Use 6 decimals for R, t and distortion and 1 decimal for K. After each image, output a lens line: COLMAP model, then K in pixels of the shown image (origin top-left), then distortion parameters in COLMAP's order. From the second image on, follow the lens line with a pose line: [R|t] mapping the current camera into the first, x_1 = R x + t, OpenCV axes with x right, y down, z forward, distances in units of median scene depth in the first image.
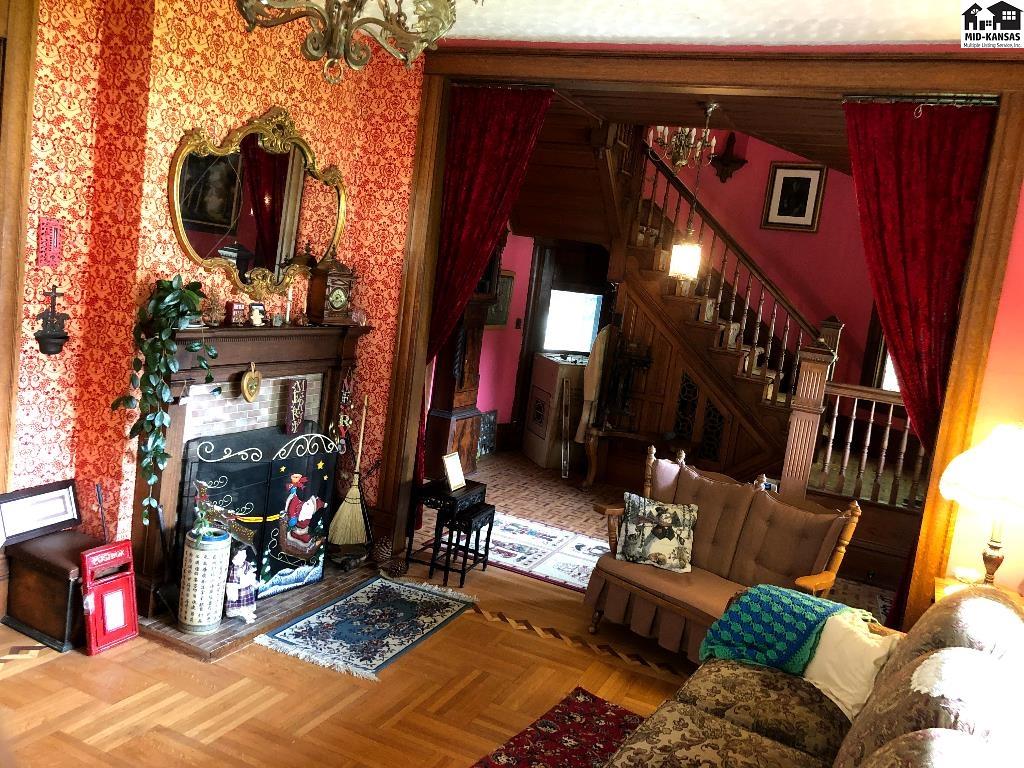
lens RADIAL K [[835.3, 0, 511.8], [0, 835.3, 374.7], [0, 0, 1]] dist [0.059382, -0.057643]
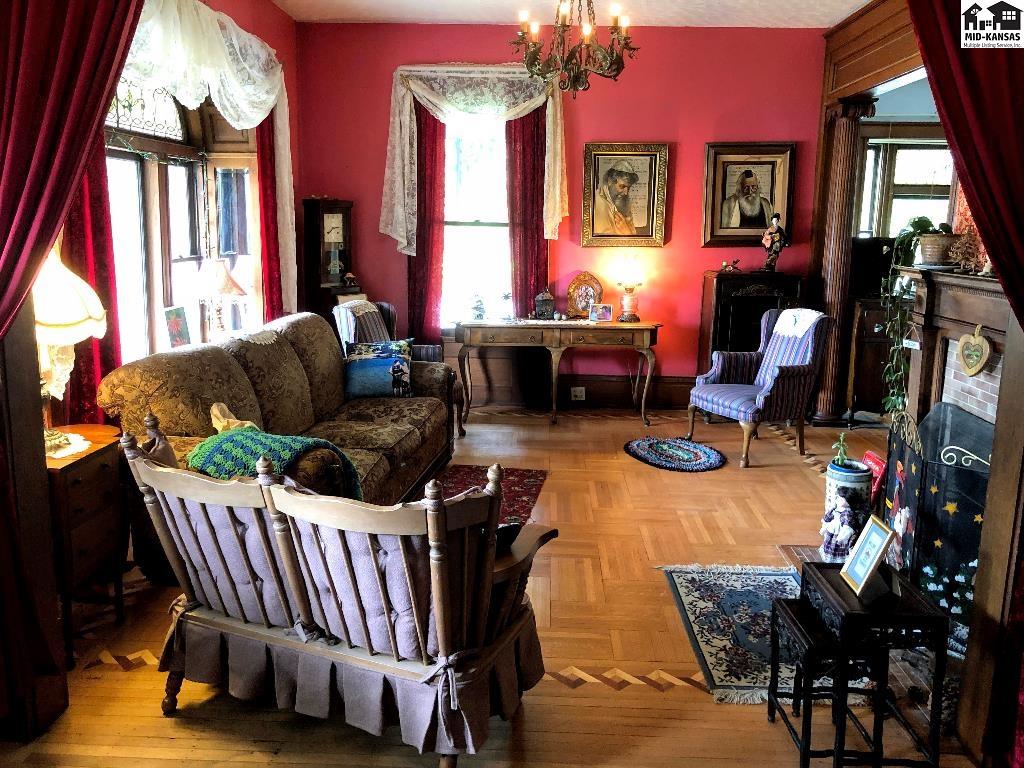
lens RADIAL K [[835.3, 0, 511.8], [0, 835.3, 374.7], [0, 0, 1]] dist [0.059382, -0.057643]
pose [[-0.916624, -0.071185, -0.393362, 0.408119], [-0.176399, 0.955058, 0.238218, -0.085267], [0.358726, 0.287745, -0.887986, 1.662343]]
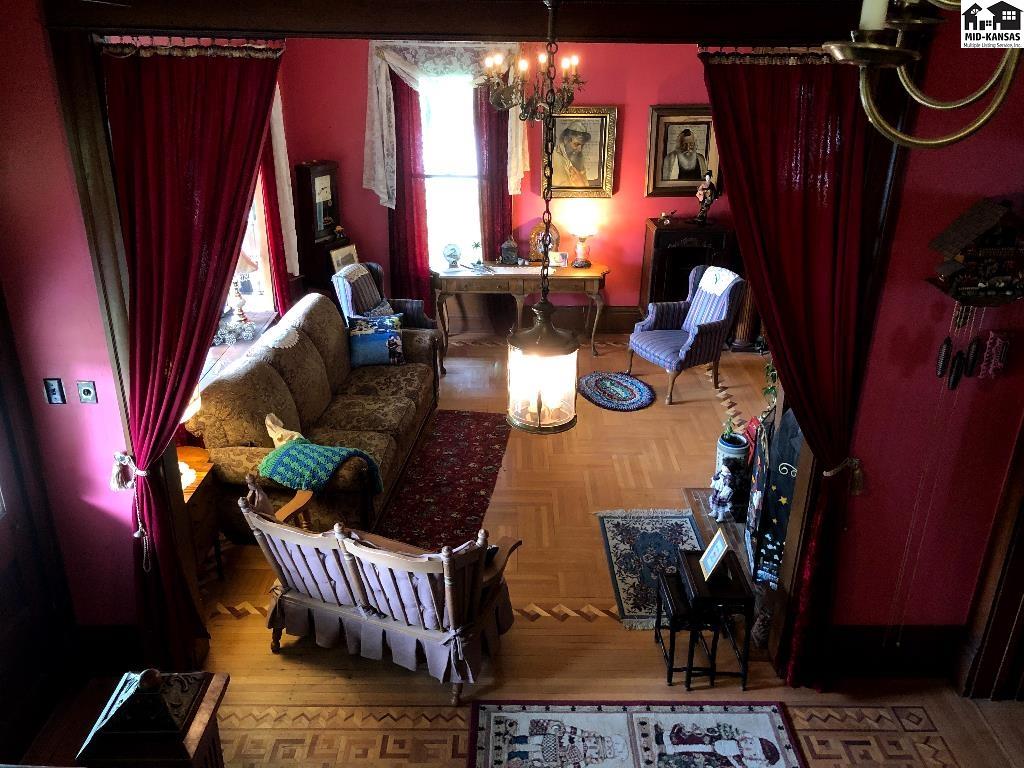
lens RADIAL K [[835.3, 0, 511.8], [0, 835.3, 374.7], [0, 0, 1]] dist [0.059382, -0.057643]
pose [[-0.899515, 0.038197, -0.435217, 0.554140], [-0.175544, 0.880620, 0.440105, -0.440352], [0.400072, 0.472280, -0.785426, 1.826668]]
